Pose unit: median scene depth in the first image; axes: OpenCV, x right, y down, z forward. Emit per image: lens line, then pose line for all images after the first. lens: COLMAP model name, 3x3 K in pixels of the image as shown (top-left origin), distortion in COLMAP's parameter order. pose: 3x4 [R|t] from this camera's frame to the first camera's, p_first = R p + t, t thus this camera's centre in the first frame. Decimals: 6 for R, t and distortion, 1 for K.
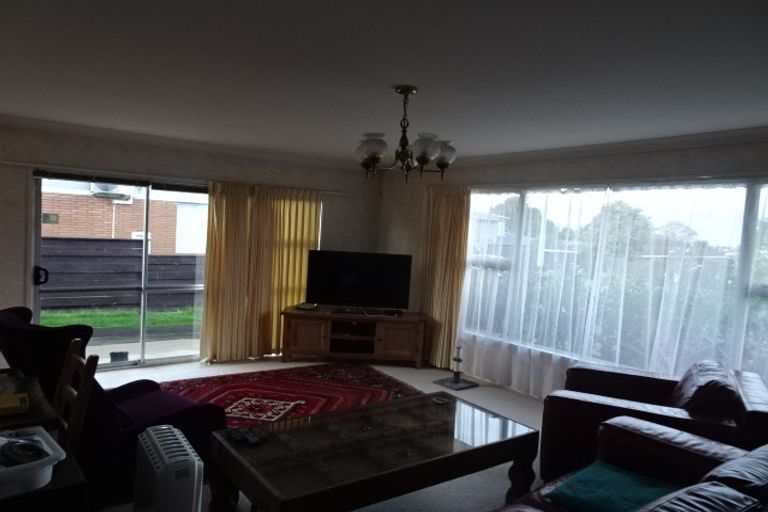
lens RADIAL K [[546.4, 0, 384.0], [0, 546.4, 256.0], [0, 0, 1]] dist [-0.000368, -0.000640]
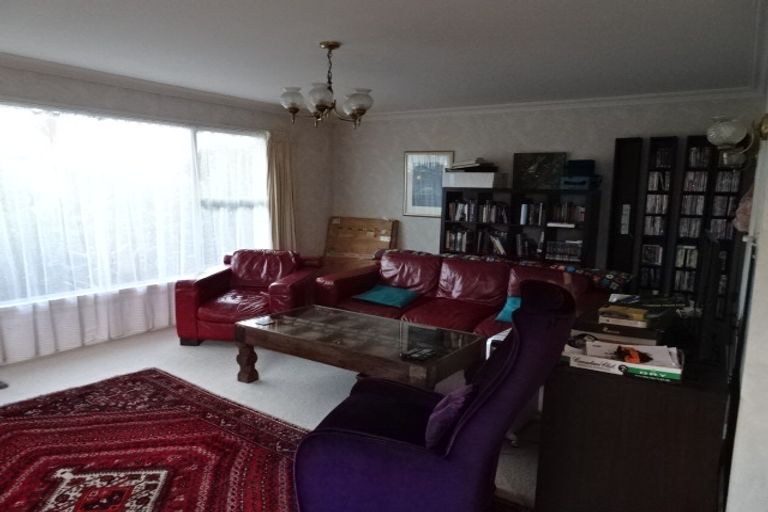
lens RADIAL K [[546.4, 0, 384.0], [0, 546.4, 256.0], [0, 0, 1]] dist [-0.000368, -0.000640]
pose [[-0.331072, -0.173595, 0.927500, -0.782954], [0.007497, 0.982417, 0.186550, -0.058797], [-0.943576, 0.068715, -0.323949, 0.891979]]
